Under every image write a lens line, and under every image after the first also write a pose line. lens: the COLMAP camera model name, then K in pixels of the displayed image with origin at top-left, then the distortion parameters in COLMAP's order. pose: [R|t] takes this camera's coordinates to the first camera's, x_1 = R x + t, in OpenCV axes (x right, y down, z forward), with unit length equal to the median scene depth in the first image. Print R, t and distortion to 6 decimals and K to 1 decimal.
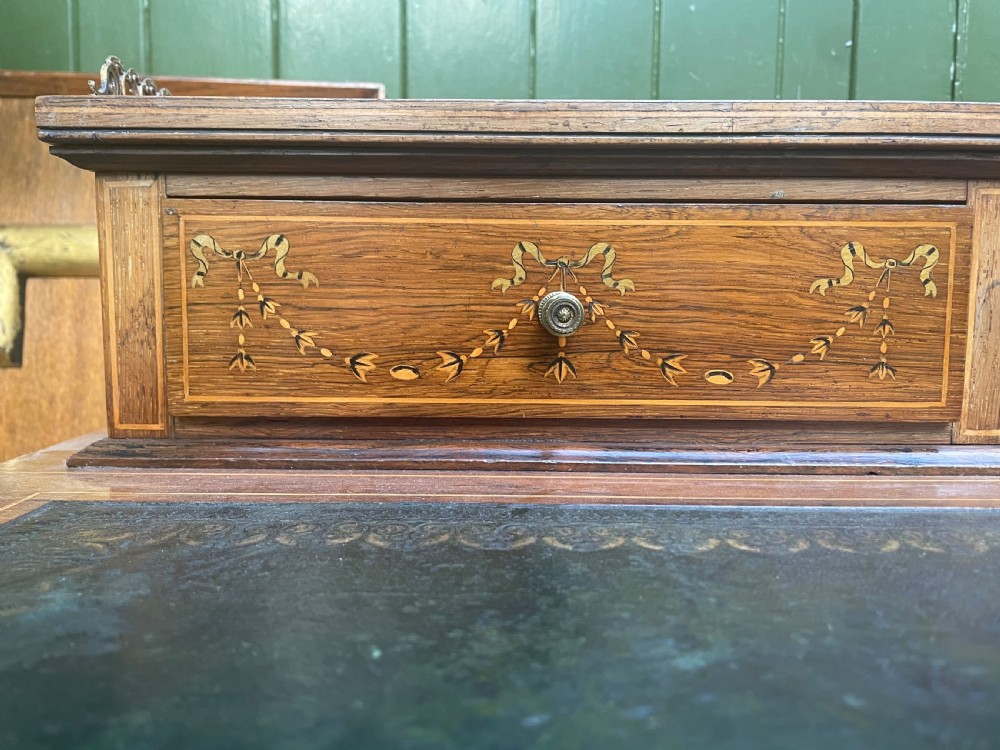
lens RADIAL K [[770.0, 0, 493.6], [0, 770.0, 368.2], [0, 0, 1]] dist [0.085615, -0.122221]
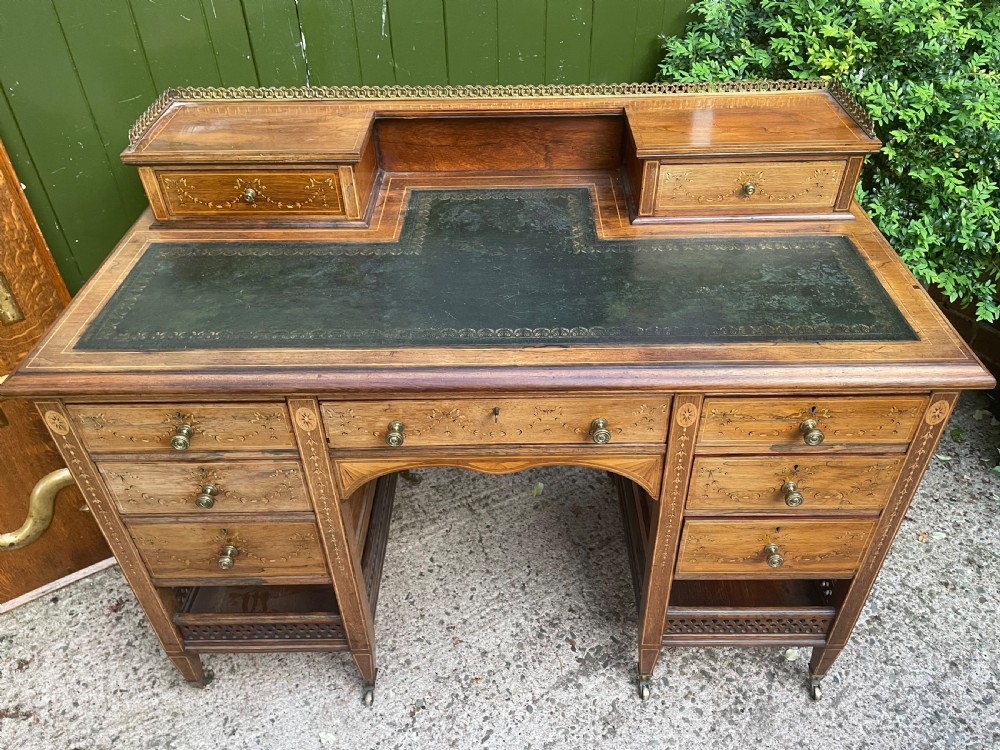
lens RADIAL K [[770.0, 0, 507.2], [0, 770.0, 380.6], [0, 0, 1]] dist [0.085615, -0.122221]
pose [[0.999666, -0.011630, -0.023067, 1.649390], [0.022589, 0.826766, 0.562092, -1.666980], [0.012534, -0.562425, 0.826753, -3.265633]]
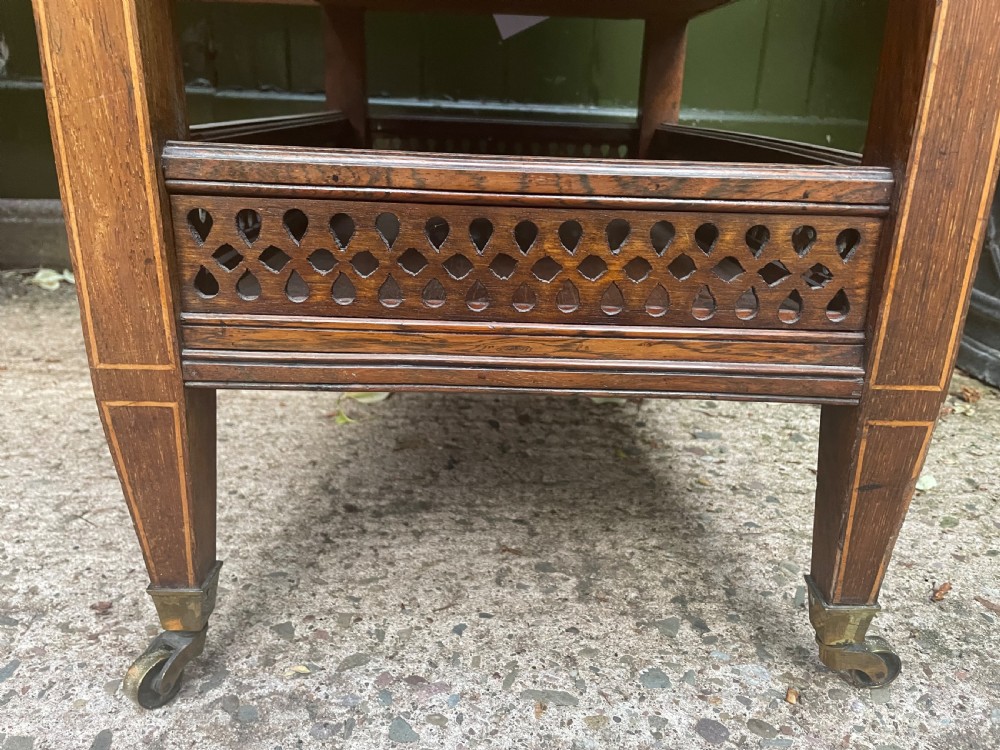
lens RADIAL K [[770.0, 0, 508.4], [0, 770.0, 369.4], [0, 0, 1]] dist [0.085615, -0.122221]
pose [[0.999589, 0.022627, 0.017581, 2.967979], [-0.026192, 0.970332, 0.240355, 2.246615], [-0.011621, -0.240717, 0.970526, -1.230877]]
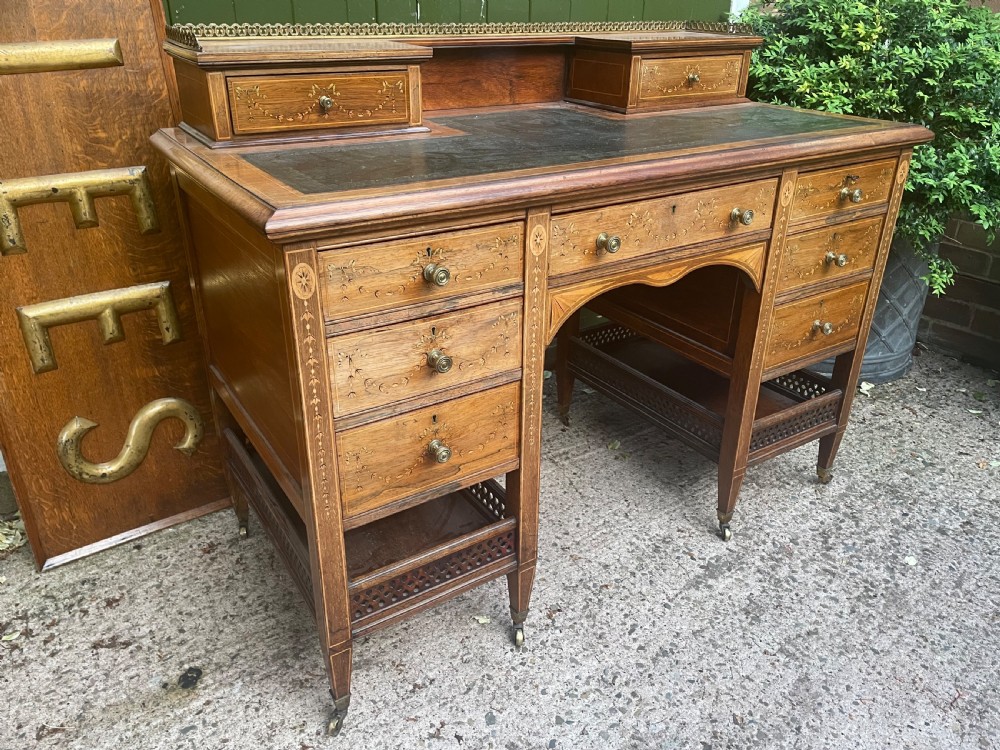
lens RADIAL K [[770.0, 0, 503.8], [0, 770.0, 367.5], [0, 0, 1]] dist [0.085615, -0.122221]
pose [[0.840809, -0.233527, 0.488369, -1.522833], [0.041643, 0.927393, 0.371763, -0.266686], [-0.539727, -0.292244, 0.789486, -3.354393]]
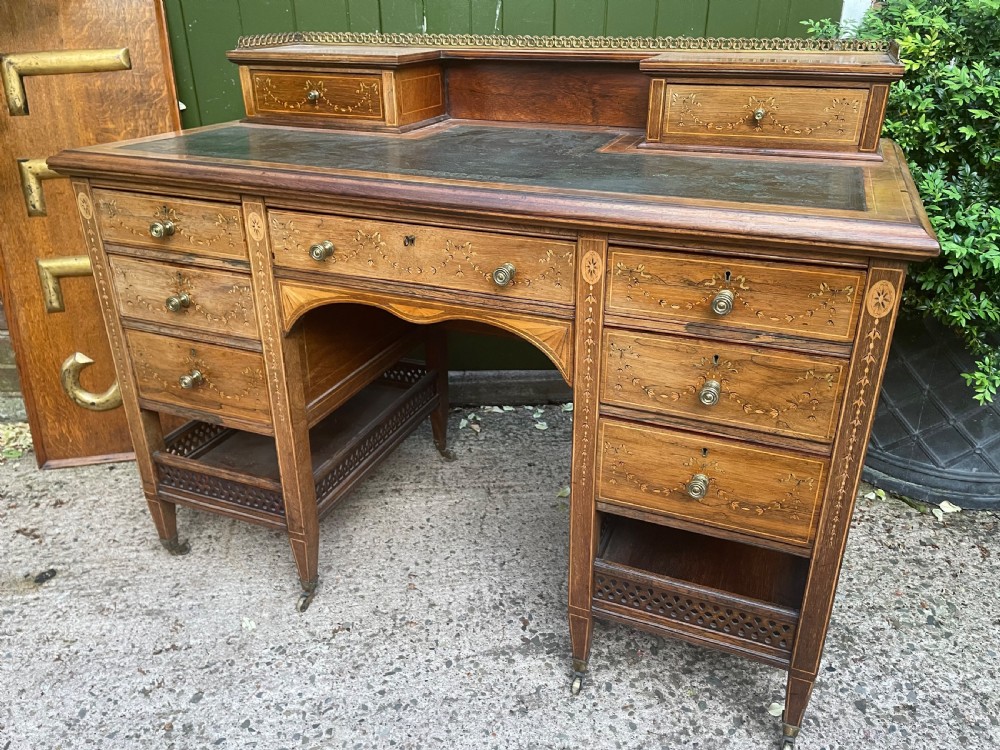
lens RADIAL K [[770.0, 0, 498.1], [0, 770.0, 369.3], [0, 0, 1]] dist [0.085615, -0.122221]
pose [[0.923202, 0.154632, -0.351834, 3.327664], [-0.025386, 0.938021, 0.345648, -0.184005], [0.383476, -0.310171, 0.869908, -3.606481]]
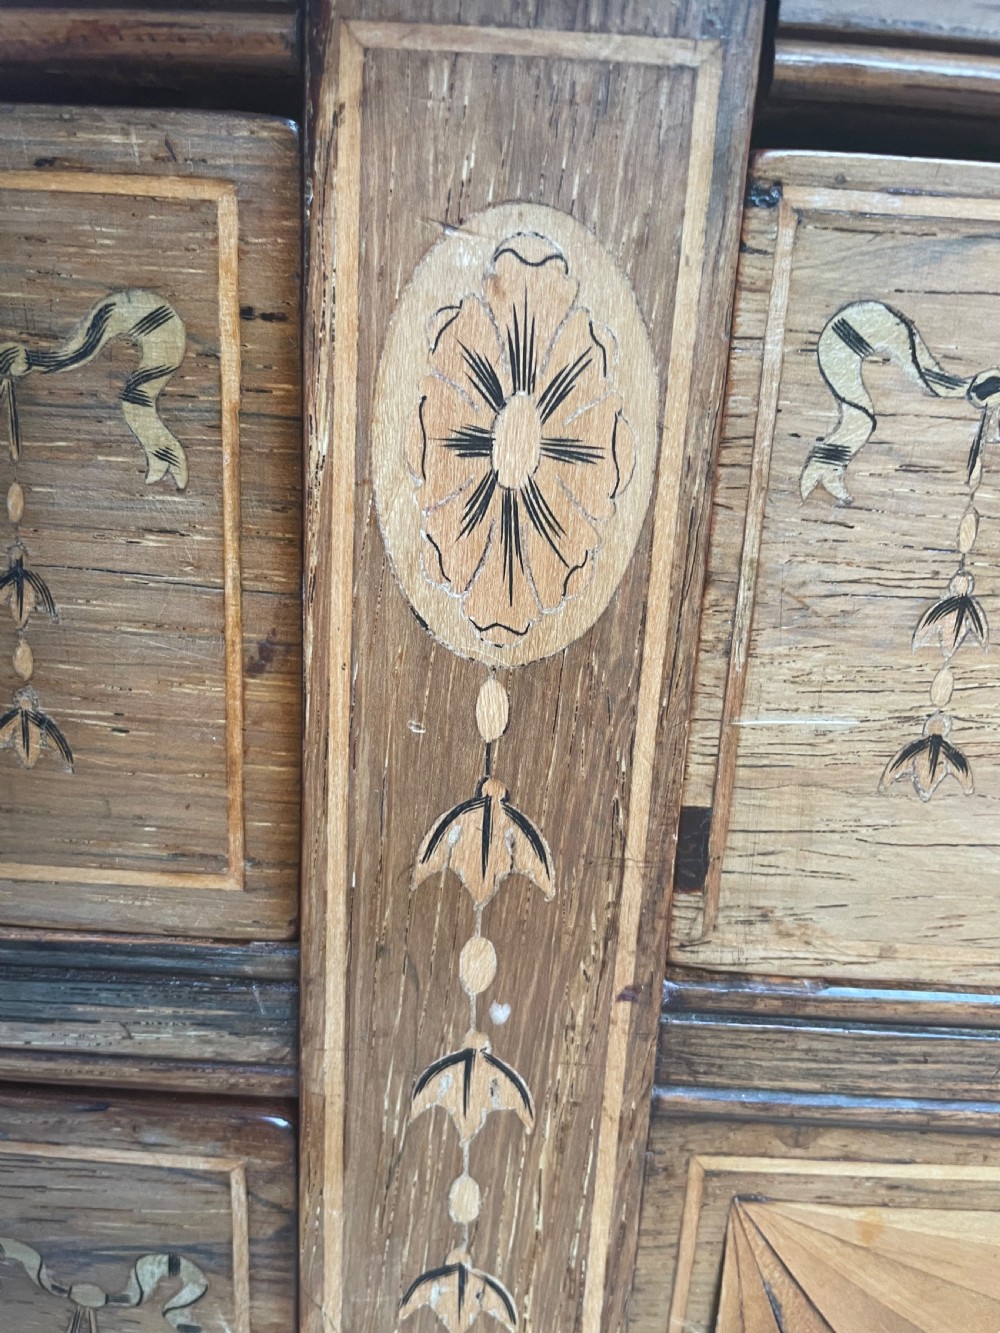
lens RADIAL K [[1026.4, 0, 503.0], [0, 1026.4, 644.1], [0, 0, 1]] dist [0.085615, -0.122221]
pose [[0.998508, 0.050469, -0.020870, 0.601841], [-0.046265, 0.984732, 0.167816, 0.567205], [0.029021, -0.166600, 0.985597, -0.662552]]
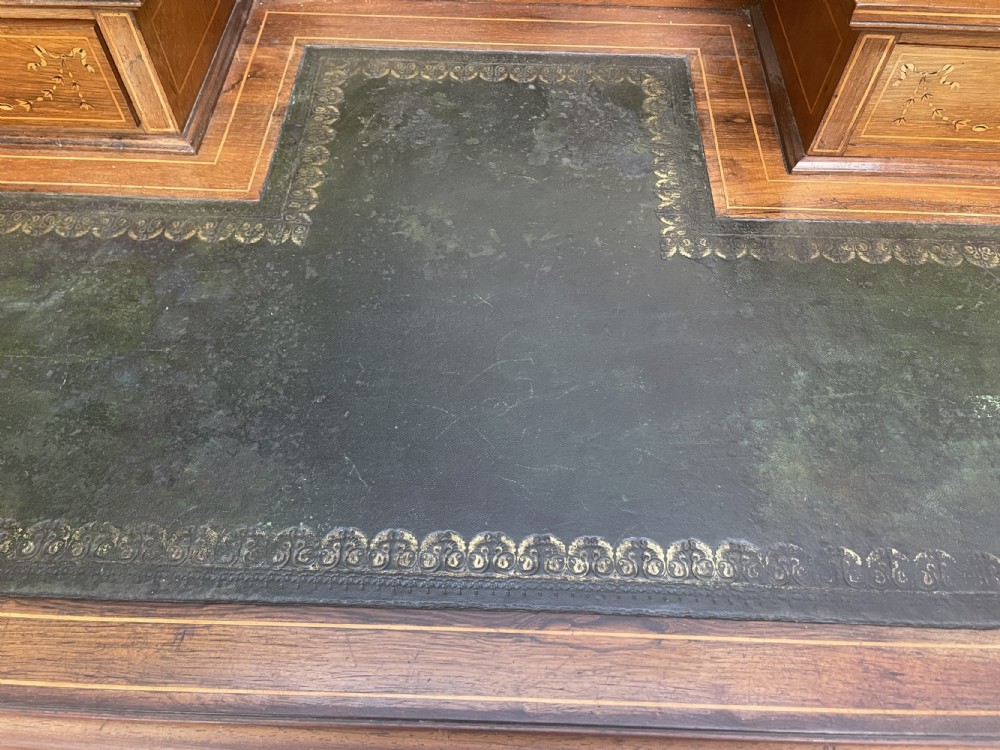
lens RADIAL K [[770.0, 0, 498.9], [0, 770.0, 367.4], [0, 0, 1]] dist [0.085615, -0.122221]
pose [[0.999382, 0.032641, -0.013023, 1.571295], [-0.011219, 0.647502, 0.761981, -1.062915], [0.033304, -0.761365, 0.647468, -0.705202]]
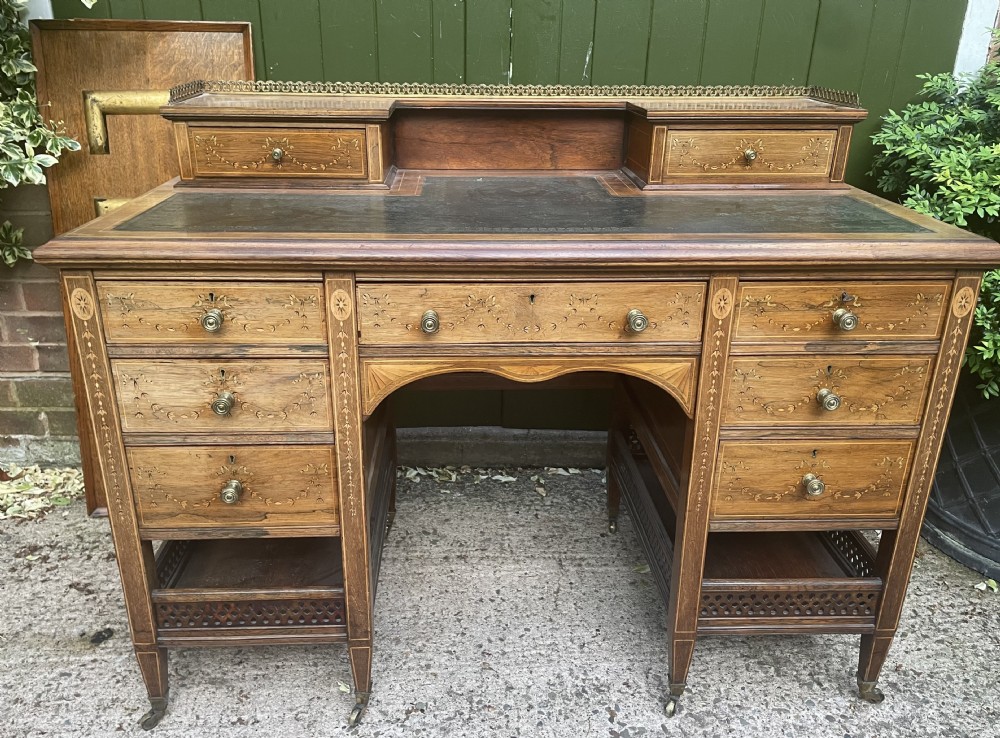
lens RADIAL K [[823.4, 0, 485.9], [0, 823.4, 382.3], [0, 0, 1]] dist [0.086340, -0.123830]
pose [[0.999528, -0.010057, 0.029037, 1.165674], [0.000662, 0.951751, 0.306870, -0.292354], [-0.030723, -0.306706, 0.951308, -4.165096]]
